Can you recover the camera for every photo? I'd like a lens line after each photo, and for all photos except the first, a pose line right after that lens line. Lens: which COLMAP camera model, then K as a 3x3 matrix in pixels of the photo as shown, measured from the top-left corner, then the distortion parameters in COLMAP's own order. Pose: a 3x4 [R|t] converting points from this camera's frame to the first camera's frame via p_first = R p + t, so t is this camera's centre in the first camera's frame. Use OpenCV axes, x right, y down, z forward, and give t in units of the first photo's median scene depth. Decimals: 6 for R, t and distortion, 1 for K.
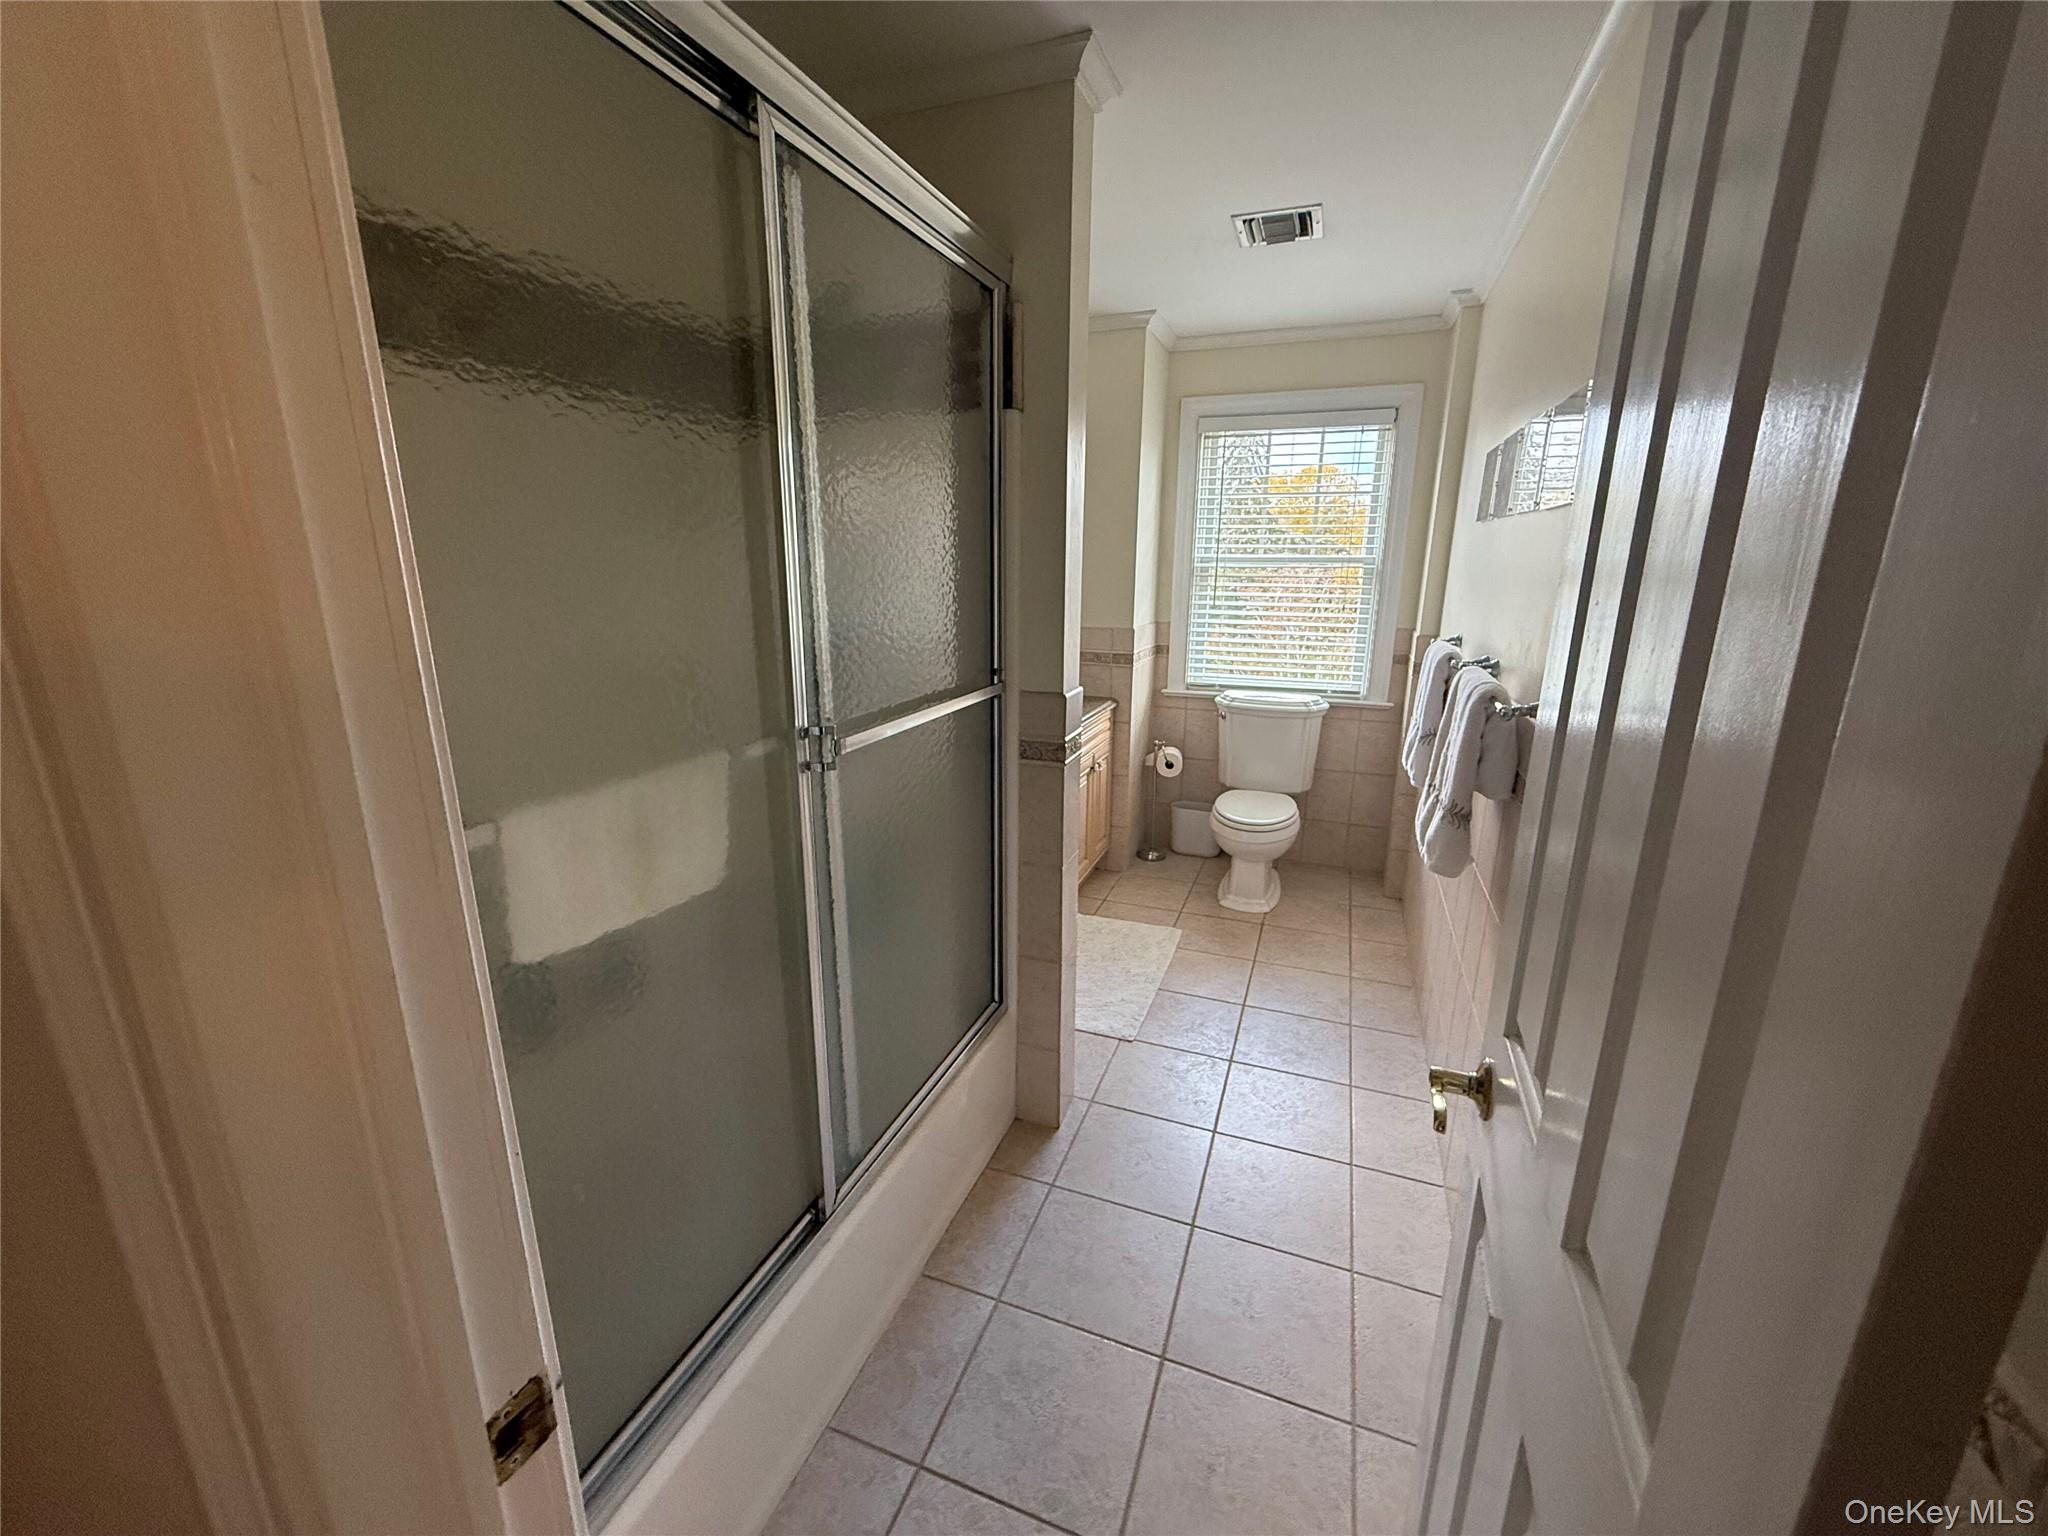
lens RADIAL K [[814.9, 0, 1027.1], [0, 814.9, 766.2], [0, 0, 1]] dist [-0.002440, -0.000765]
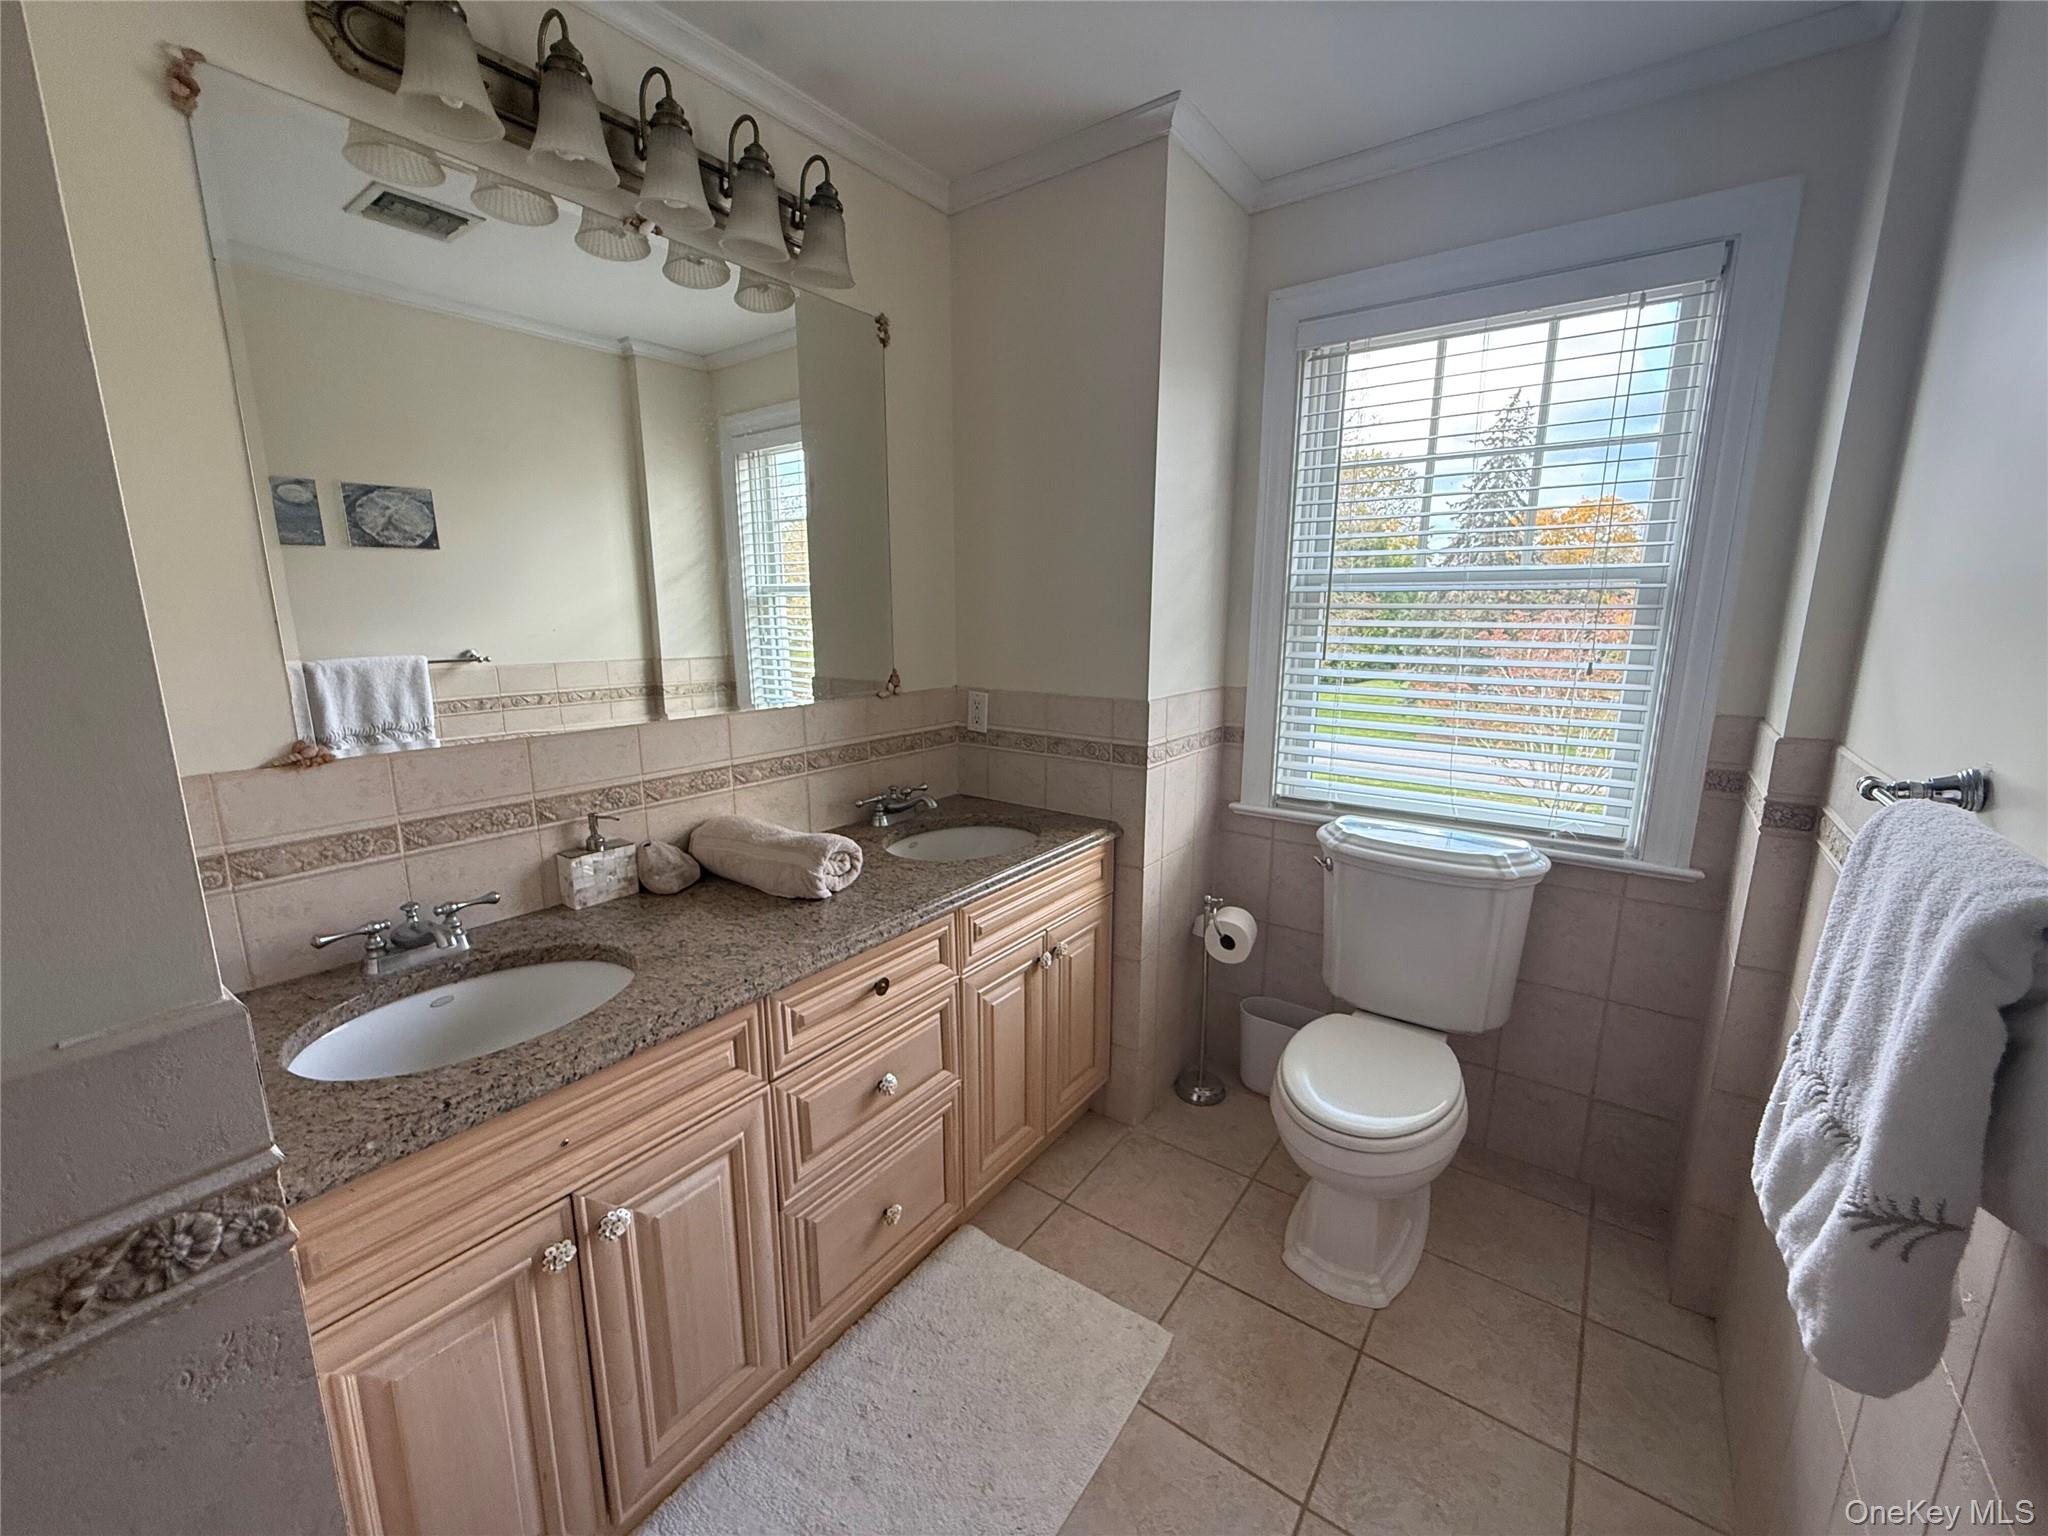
lens RADIAL K [[814.9, 0, 1021.7], [0, 814.9, 770.1], [0, 0, 1]] dist [-0.002440, -0.000765]
pose [[0.965037, 0.046902, -0.257882, 0.186945], [-0.061069, 0.997017, -0.047198, -0.088939], [0.254899, 0.061297, 0.965023, 0.440665]]
